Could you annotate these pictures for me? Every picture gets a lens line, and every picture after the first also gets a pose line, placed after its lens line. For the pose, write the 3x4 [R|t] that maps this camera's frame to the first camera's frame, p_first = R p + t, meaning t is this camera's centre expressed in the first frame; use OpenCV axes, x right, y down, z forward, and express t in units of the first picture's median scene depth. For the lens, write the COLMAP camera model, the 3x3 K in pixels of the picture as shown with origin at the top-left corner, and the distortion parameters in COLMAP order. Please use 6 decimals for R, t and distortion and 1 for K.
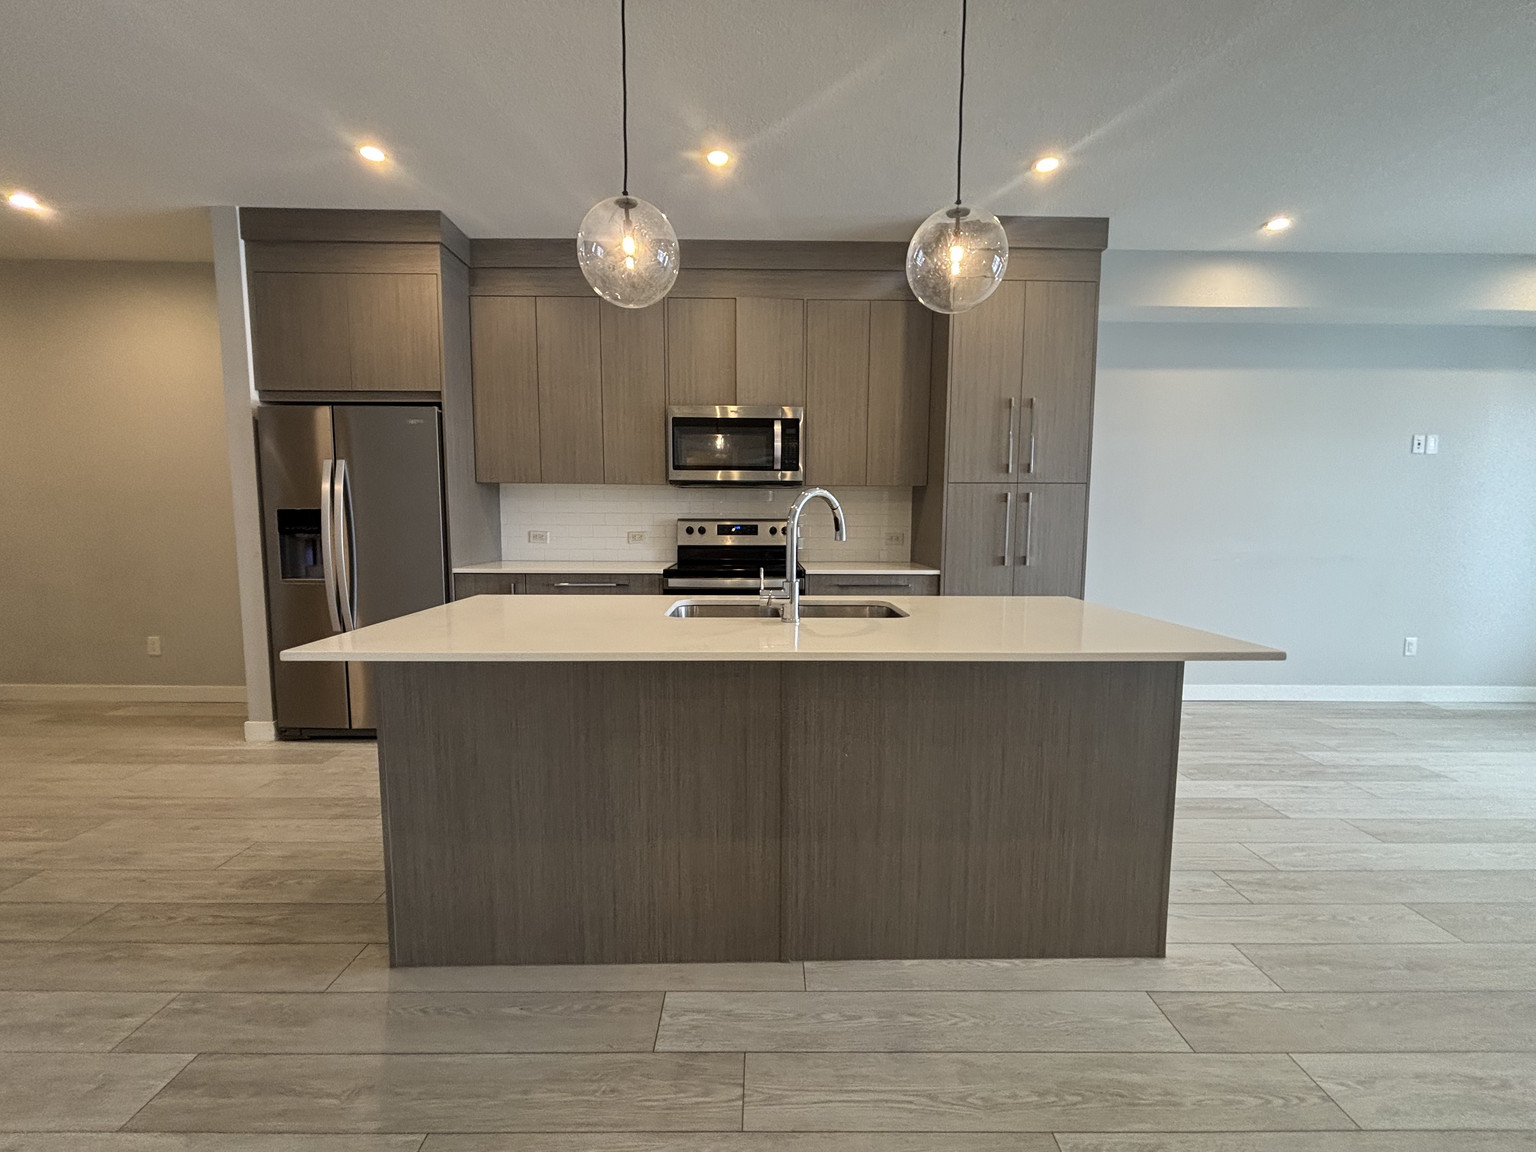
lens RADIAL K [[613.7, 0, 768.0], [0, 613.7, 576.0], [0, 0, 1]] dist [0.013858, -0.006050]
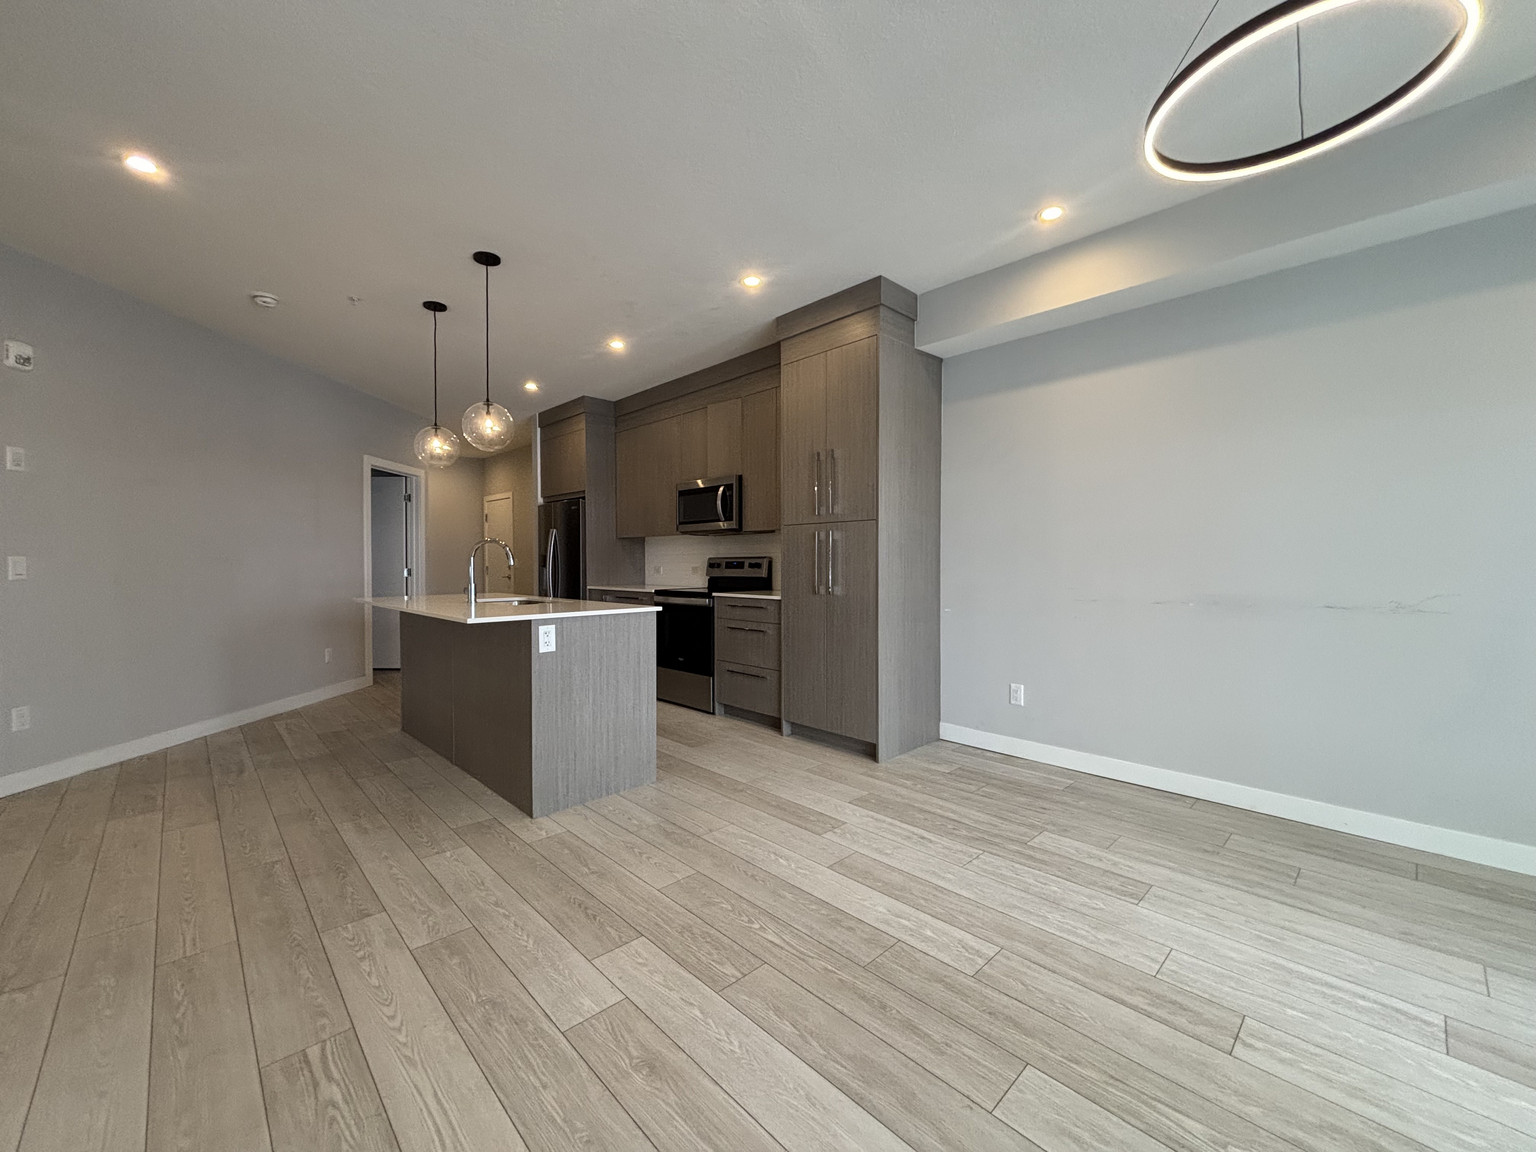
lens RADIAL K [[623.9, 0, 768.0], [0, 623.9, 576.0], [0, 0, 1]] dist [0.008373, -0.000572]
pose [[0.687701, 0.009417, -0.725933, 1.206013], [-0.059993, 0.997233, -0.043898, 0.004645], [0.723511, 0.073740, 0.686364, 0.139265]]
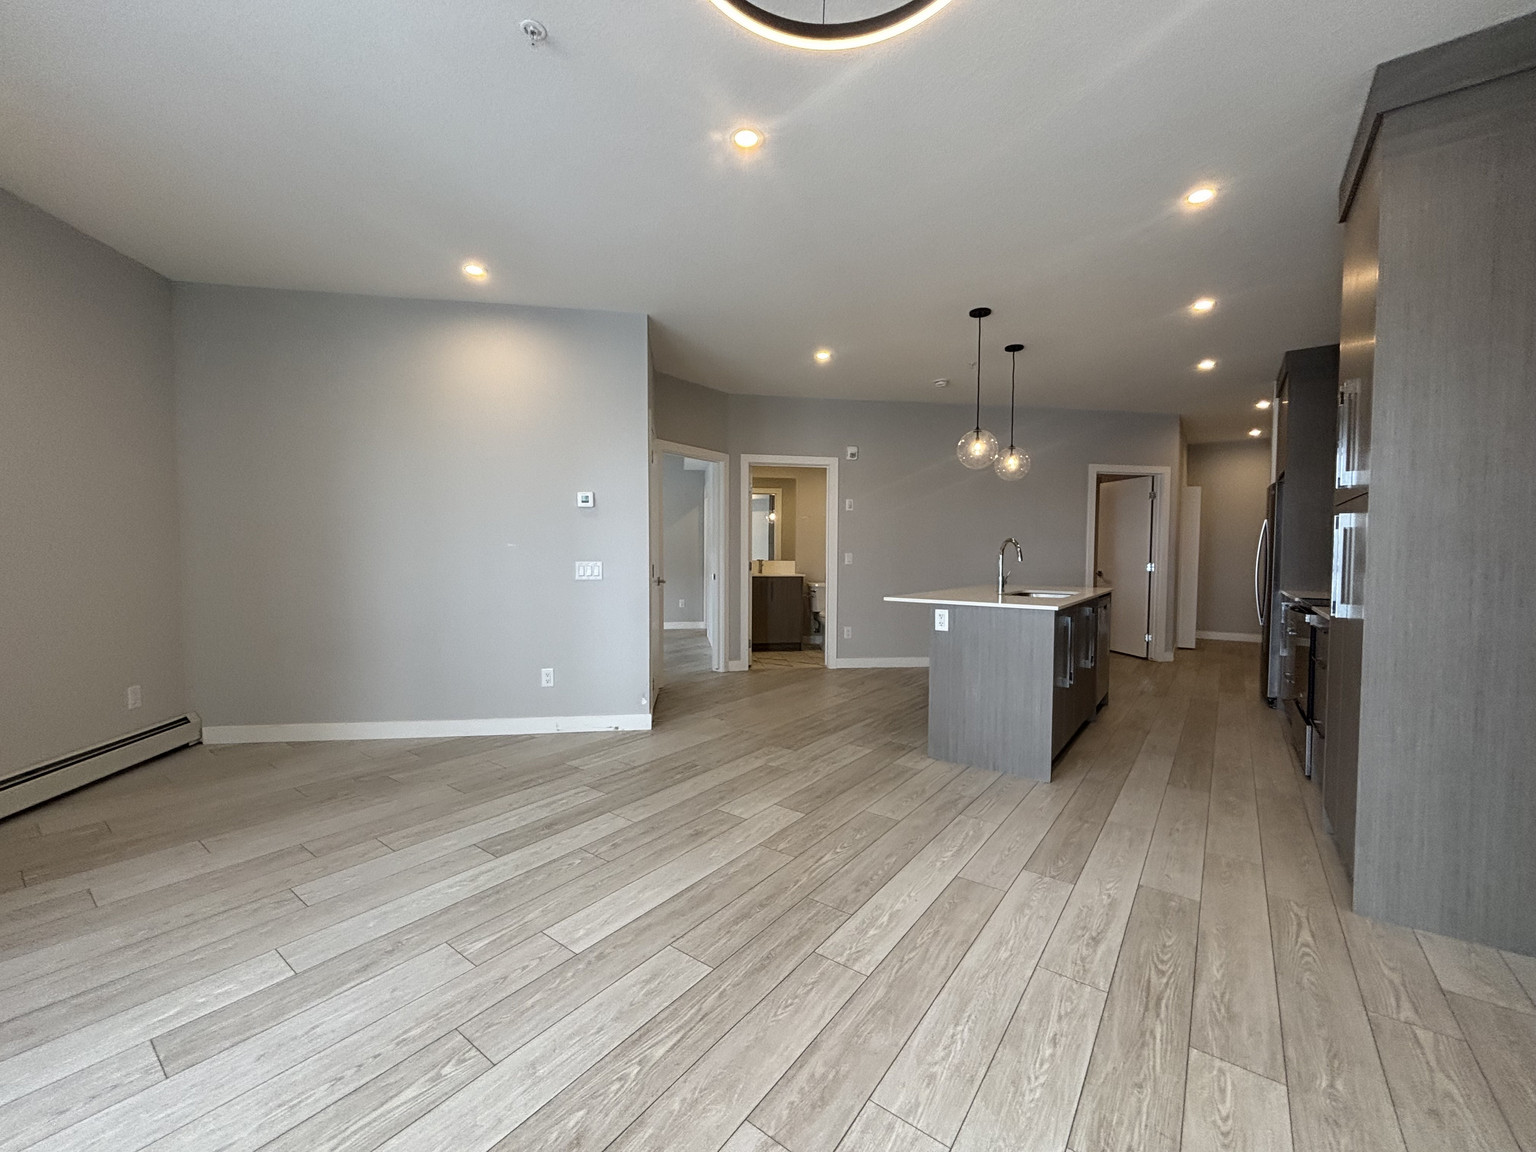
lens RADIAL K [[623.9, 0, 768.0], [0, 623.9, 576.0], [0, 0, 1]] dist [0.008373, -0.000572]
pose [[-0.603215, 0.019619, -0.797337, 1.418091], [-0.084244, 0.992538, 0.088156, -0.076137], [0.793117, 0.120348, -0.597061, 0.938874]]
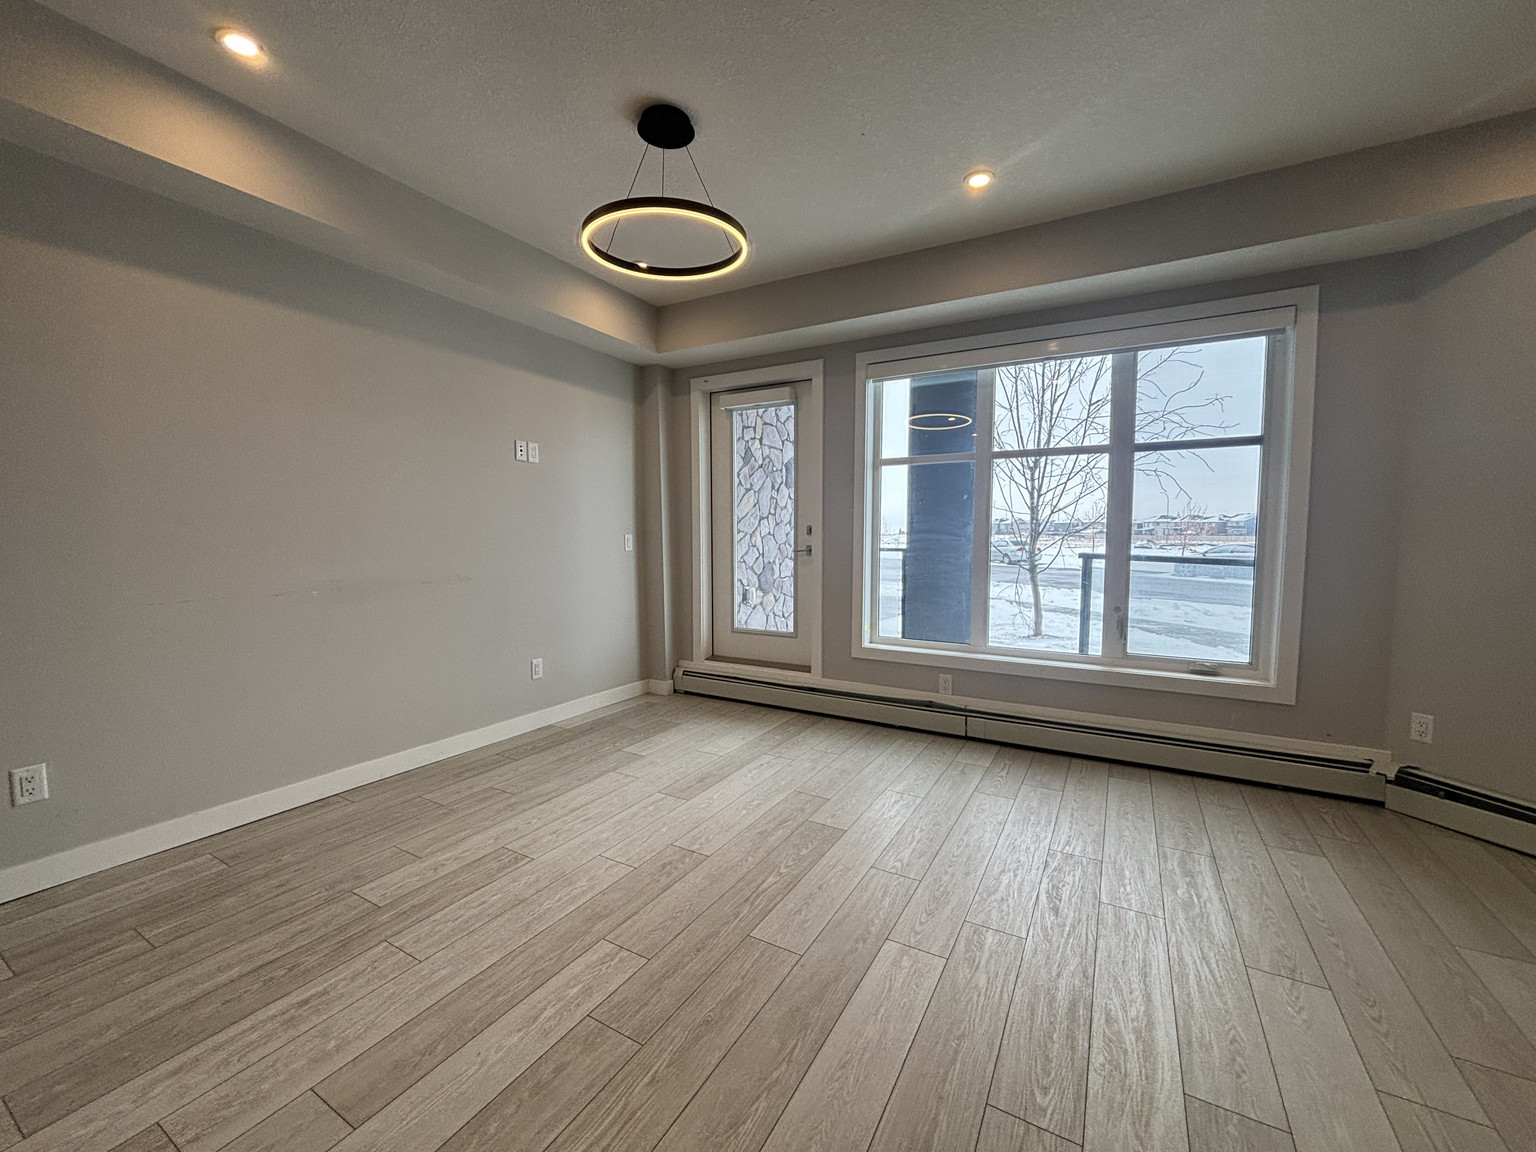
lens RADIAL K [[623.9, 0, 768.0], [0, 623.9, 576.0], [0, 0, 1]] dist [0.008373, -0.000572]
pose [[0.506604, -0.061233, 0.860001, 0.530755], [0.076980, 0.996703, 0.025619, -0.028674], [-0.858735, 0.053224, 0.509648, 0.274985]]
